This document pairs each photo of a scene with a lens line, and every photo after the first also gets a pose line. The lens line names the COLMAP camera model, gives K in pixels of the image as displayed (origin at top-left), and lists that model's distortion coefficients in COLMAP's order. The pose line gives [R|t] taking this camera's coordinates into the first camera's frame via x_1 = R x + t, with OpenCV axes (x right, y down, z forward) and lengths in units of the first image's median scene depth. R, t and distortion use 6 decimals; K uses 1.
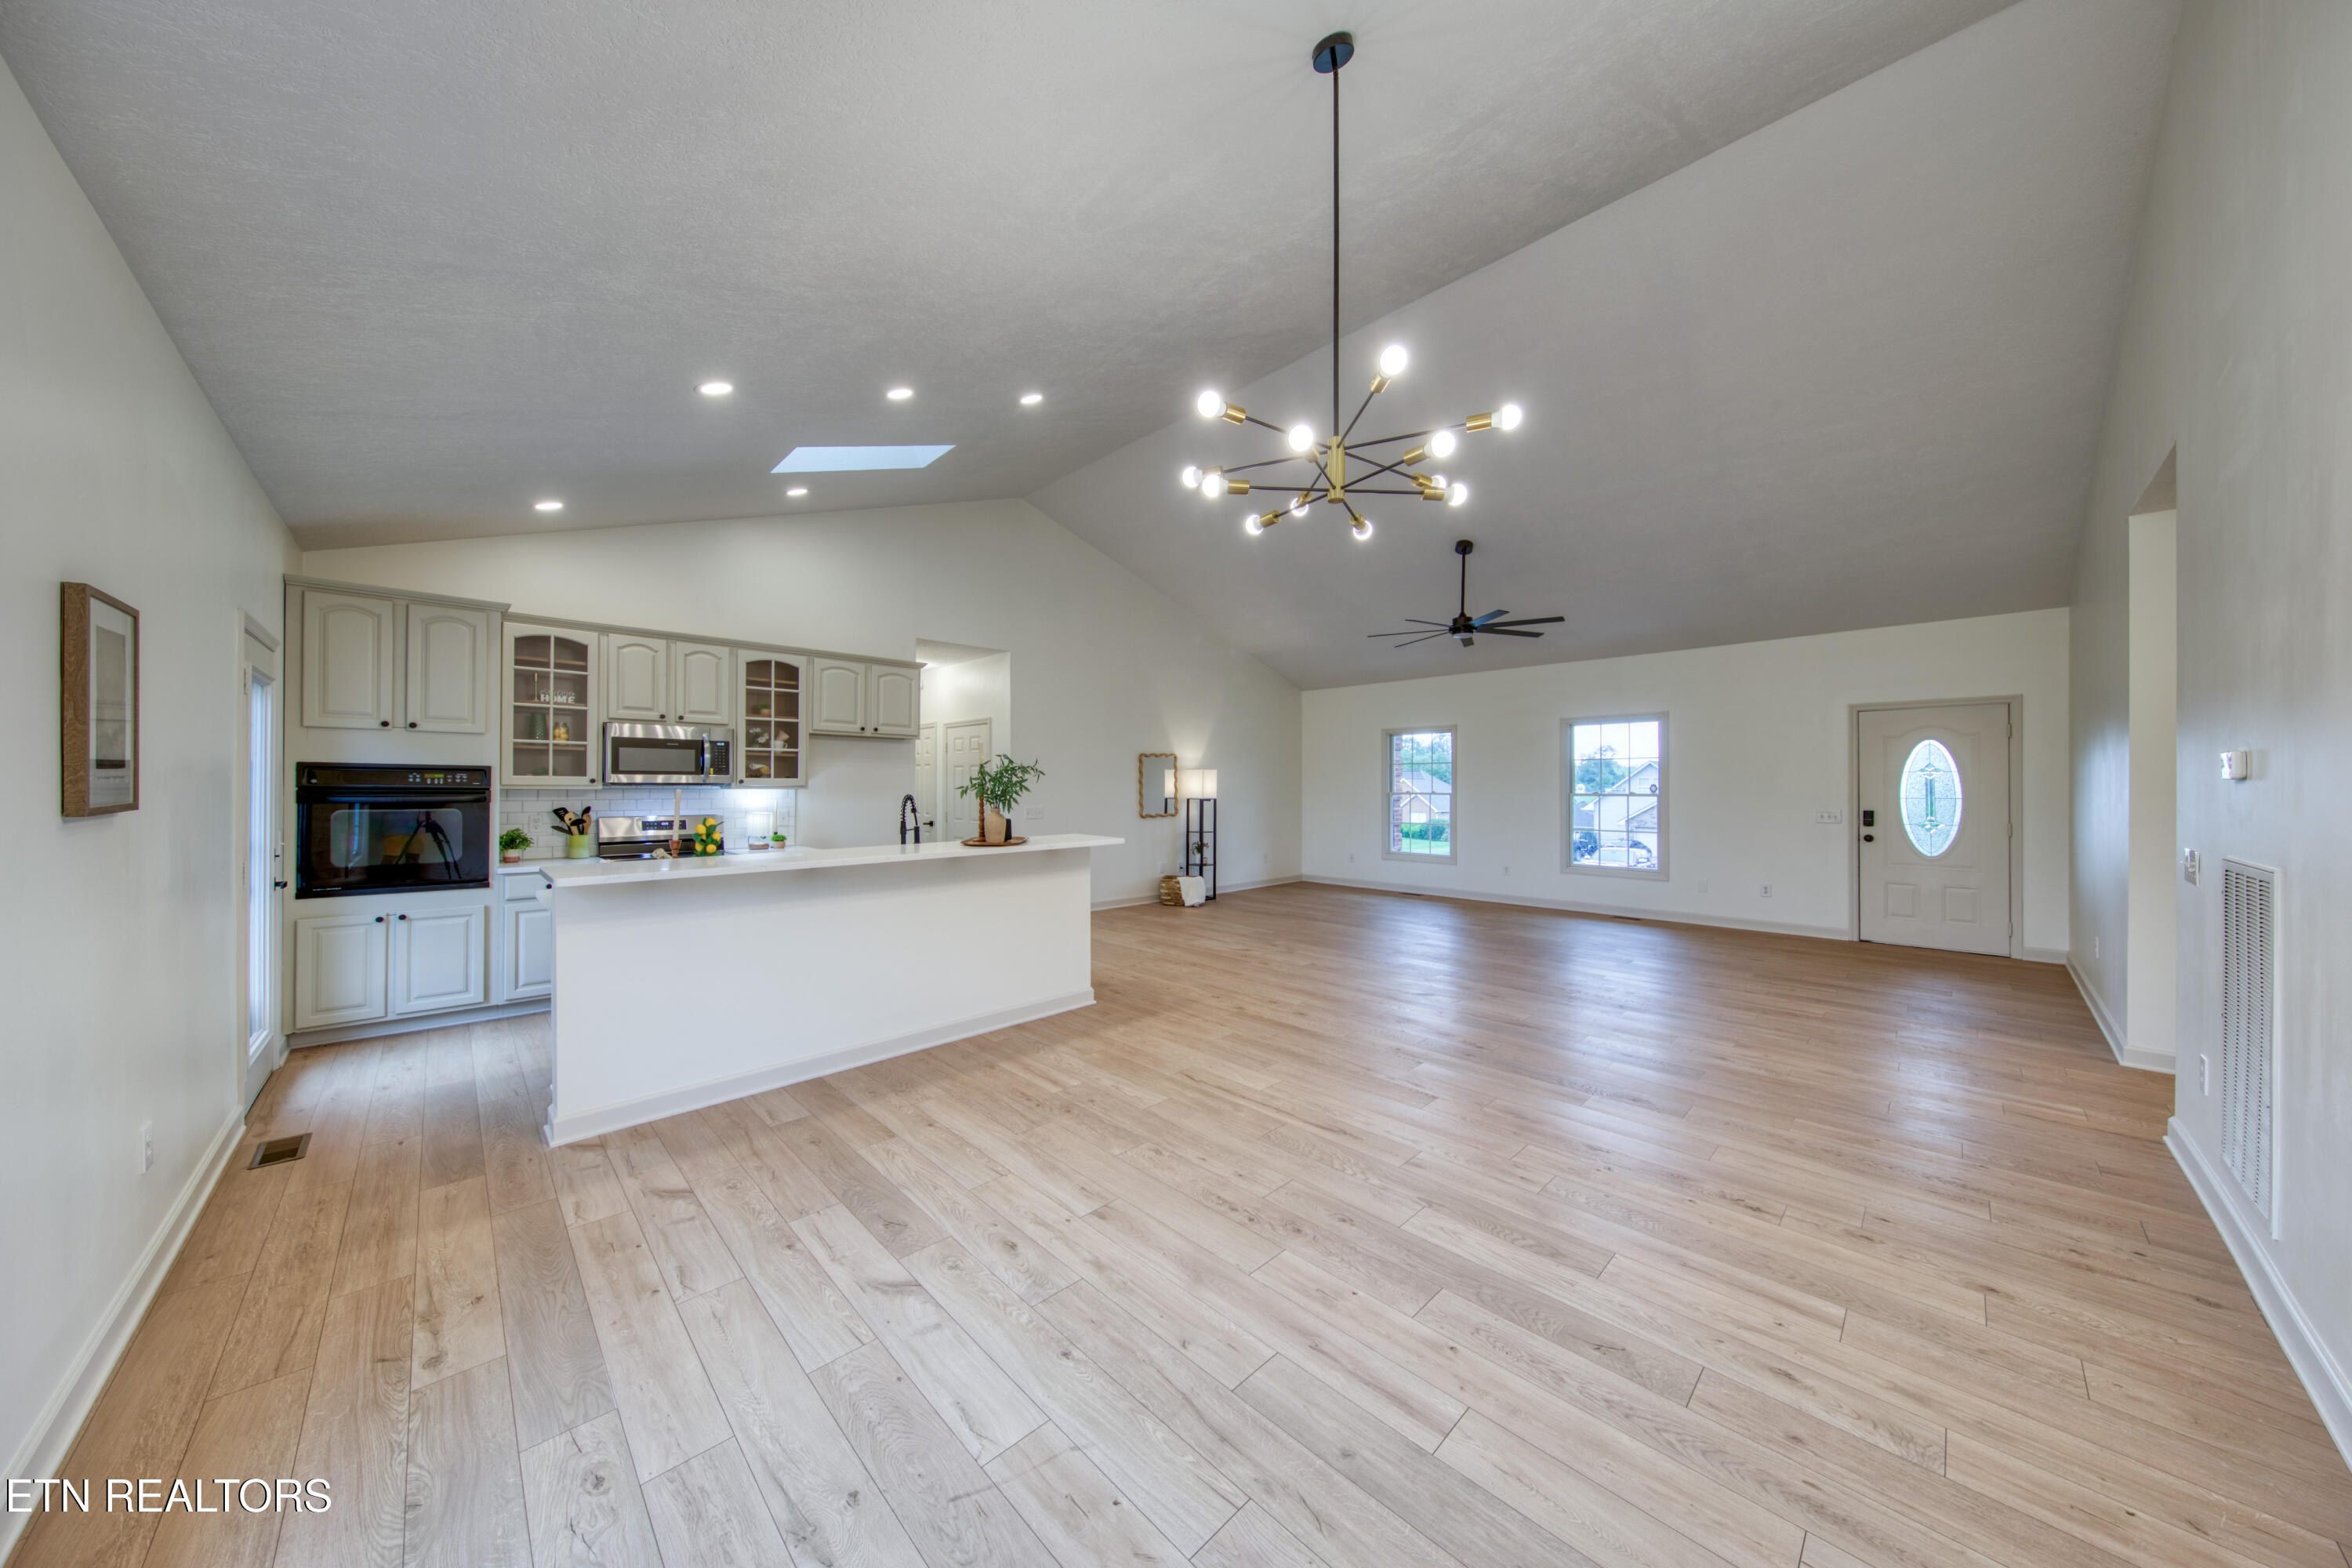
lens RADIAL K [[757.5, 0, 1190.3], [0, 757.5, 781.1], [0, 0, 1]] dist [0.005149, -0.001741]
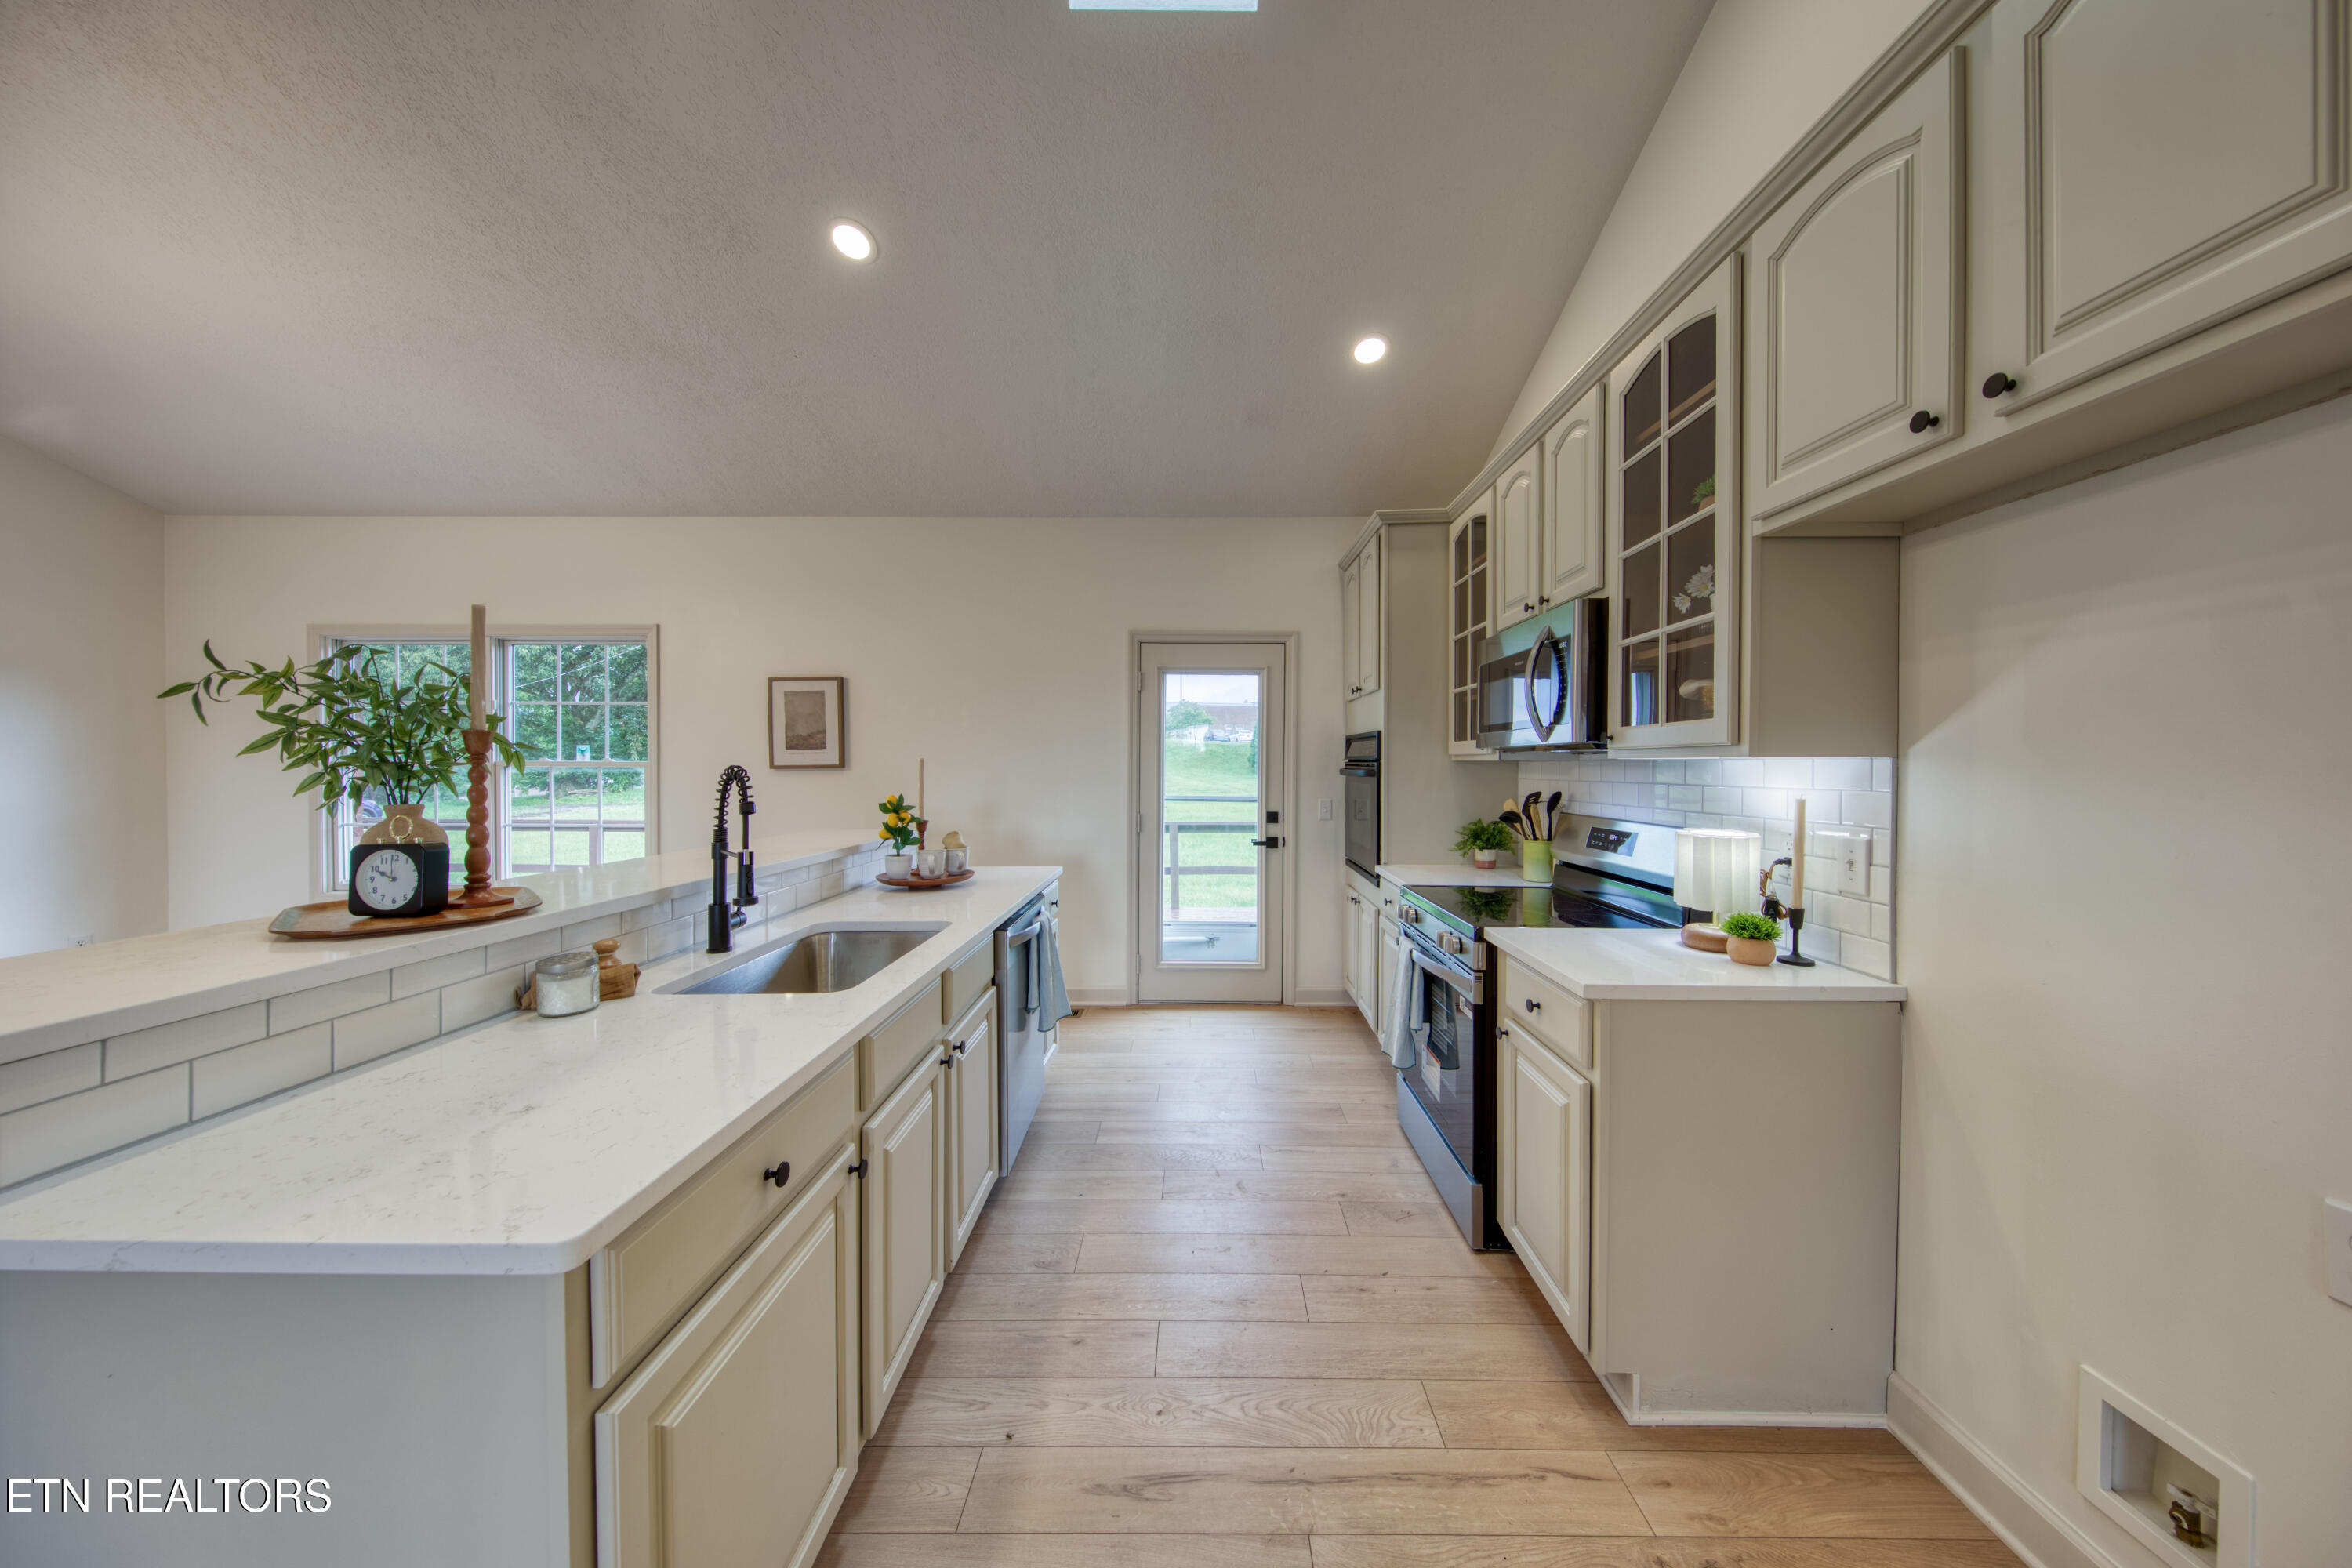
lens RADIAL K [[757.5, 0, 1189.2], [0, 757.5, 776.3], [0, 0, 1]] dist [0.005149, -0.001741]
pose [[-0.716832, 0.005323, -0.697226, -0.187092], [0.001117, 0.999978, 0.006486, 0.014795], [0.697245, 0.003870, -0.716822, 1.045407]]
